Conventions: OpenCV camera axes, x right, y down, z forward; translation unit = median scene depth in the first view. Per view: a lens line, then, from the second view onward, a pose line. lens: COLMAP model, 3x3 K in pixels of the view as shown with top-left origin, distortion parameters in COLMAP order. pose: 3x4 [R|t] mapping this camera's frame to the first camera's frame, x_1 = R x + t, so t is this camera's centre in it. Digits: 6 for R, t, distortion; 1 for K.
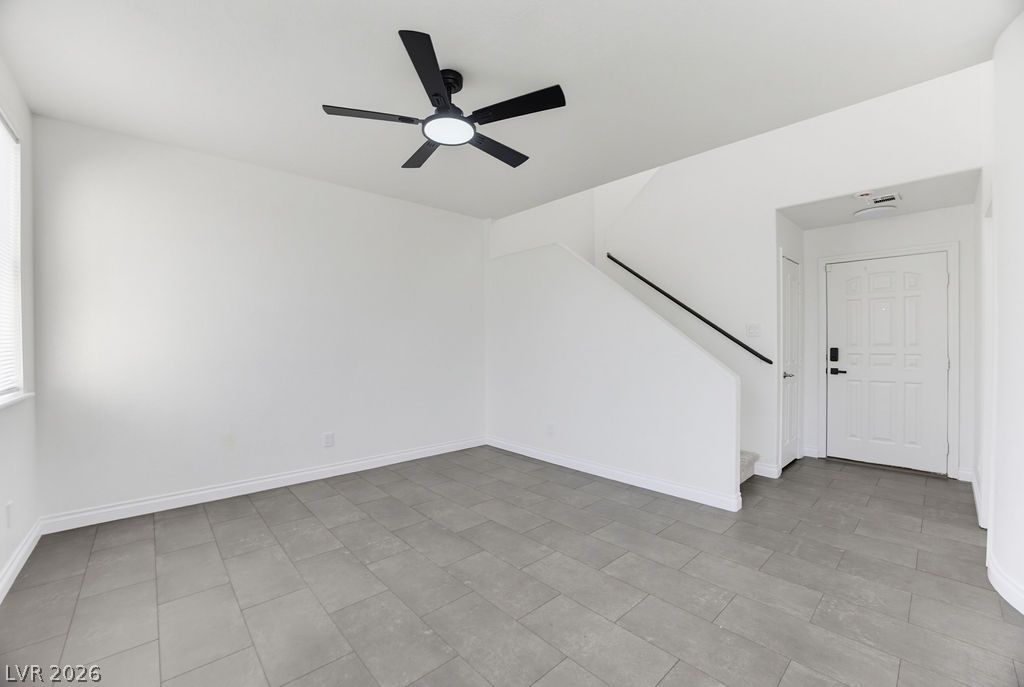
lens RADIAL K [[407.2, 0, 516.9], [0, 407.2, 345.5], [0, 0, 1]] dist [-0.044369, 0.001798]
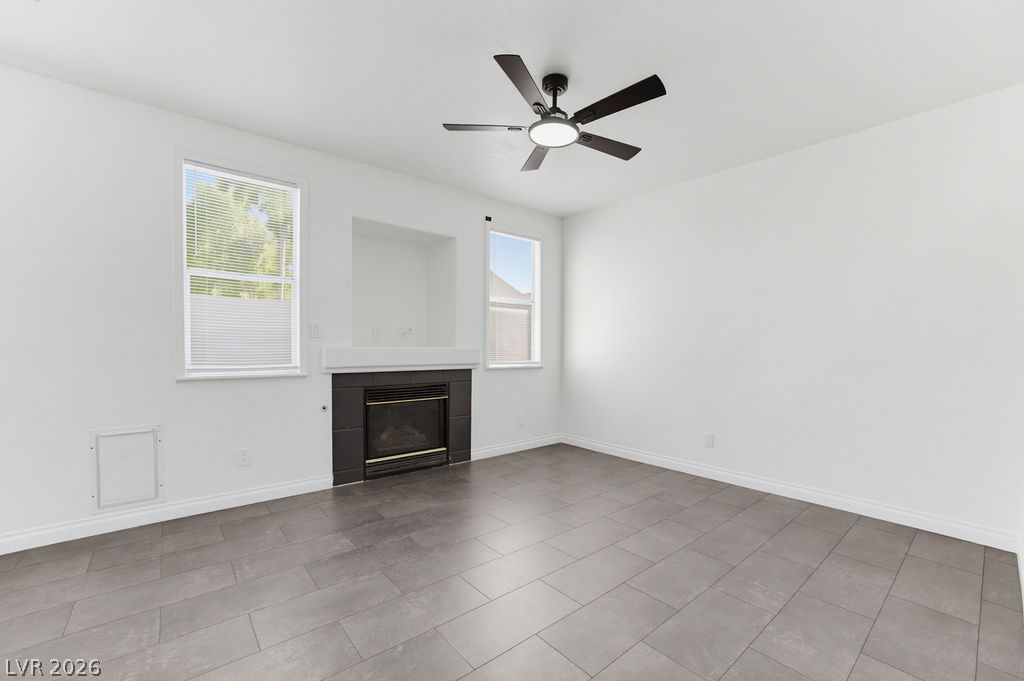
lens RADIAL K [[426.5, 0, 512.6], [0, 426.5, 356.9], [0, 0, 1]] dist [-0.035517, 0.002320]
pose [[-0.048581, 0.033982, -0.998241, 0.775959], [-0.012915, 0.999316, 0.034647, 0.006112], [0.998736, 0.014576, -0.048109, 0.779699]]
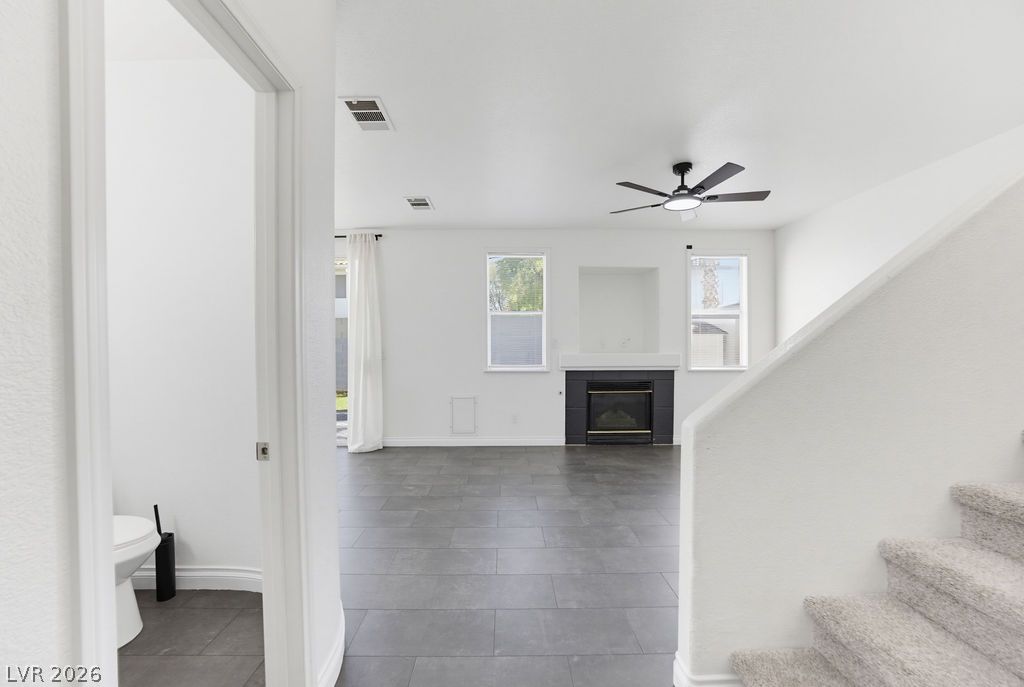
lens RADIAL K [[407.2, 0, 499.3], [0, 407.2, 349.1], [0, 0, 1]] dist [-0.044369, 0.001798]
pose [[-0.681914, 0.014329, -0.731292, 1.118528], [0.003583, 0.999862, 0.016250, -0.023981], [0.731424, 0.008461, -0.681871, 1.238020]]
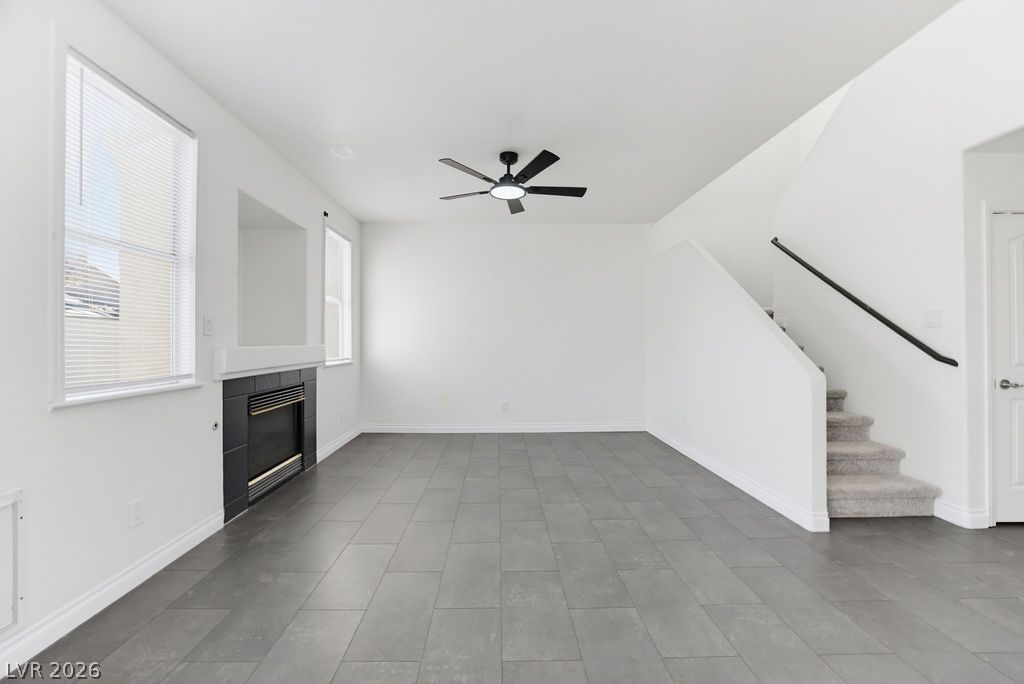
lens RADIAL K [[407.2, 0, 509.8], [0, 407.2, 335.2], [0, 0, 1]] dist [-0.044369, 0.001798]
pose [[0.750141, -0.001521, -0.661276, 0.667023], [-0.008655, 0.999889, -0.012117, 0.005565], [0.661221, 0.014813, 0.750045, -0.083787]]
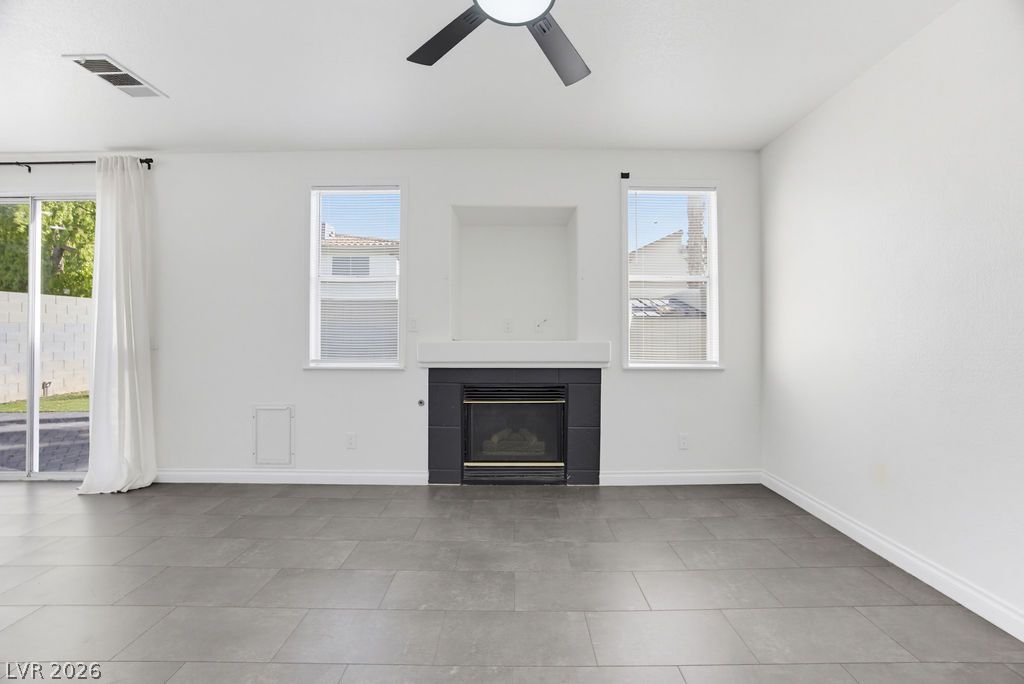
lens RADIAL K [[396.6, 0, 509.0], [0, 396.6, 334.0], [0, 0, 1]] dist [-0.038538, 0.001521]
pose [[-0.680291, 0.005655, -0.732920, 0.226942], [-0.000419, 0.999967, 0.008105, -0.002902], [0.732942, 0.005821, -0.680266, 1.148676]]
